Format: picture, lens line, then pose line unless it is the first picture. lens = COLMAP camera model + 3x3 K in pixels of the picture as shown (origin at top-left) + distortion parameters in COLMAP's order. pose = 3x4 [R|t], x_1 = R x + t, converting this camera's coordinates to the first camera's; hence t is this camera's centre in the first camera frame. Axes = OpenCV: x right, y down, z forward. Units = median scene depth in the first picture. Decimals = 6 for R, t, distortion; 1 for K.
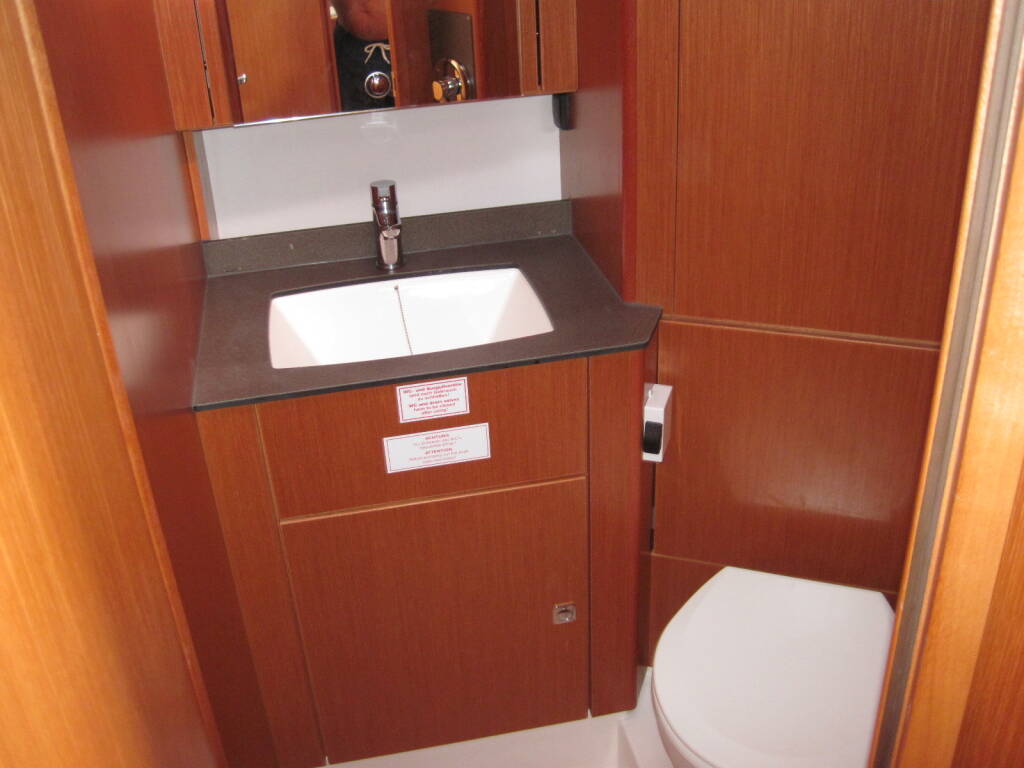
lens RADIAL K [[1045.9, 0, 513.4], [0, 1045.9, 343.9], [0, 0, 1]] dist [-0.178873, 0.162676]
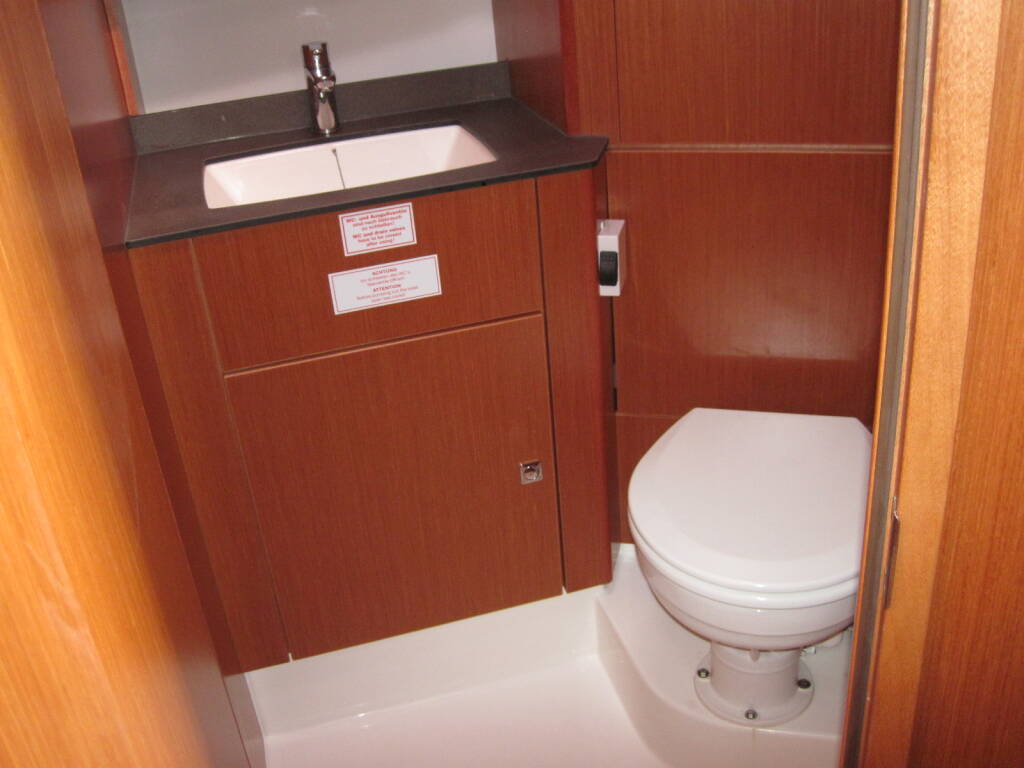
lens RADIAL K [[1045.9, 0, 513.4], [0, 1045.9, 343.9], [0, 0, 1]] dist [-0.178873, 0.162676]
pose [[0.996422, -0.067059, 0.051433, -0.008532], [0.068026, 0.997534, -0.017280, 0.169825], [-0.050147, 0.020717, 0.998527, 0.039342]]
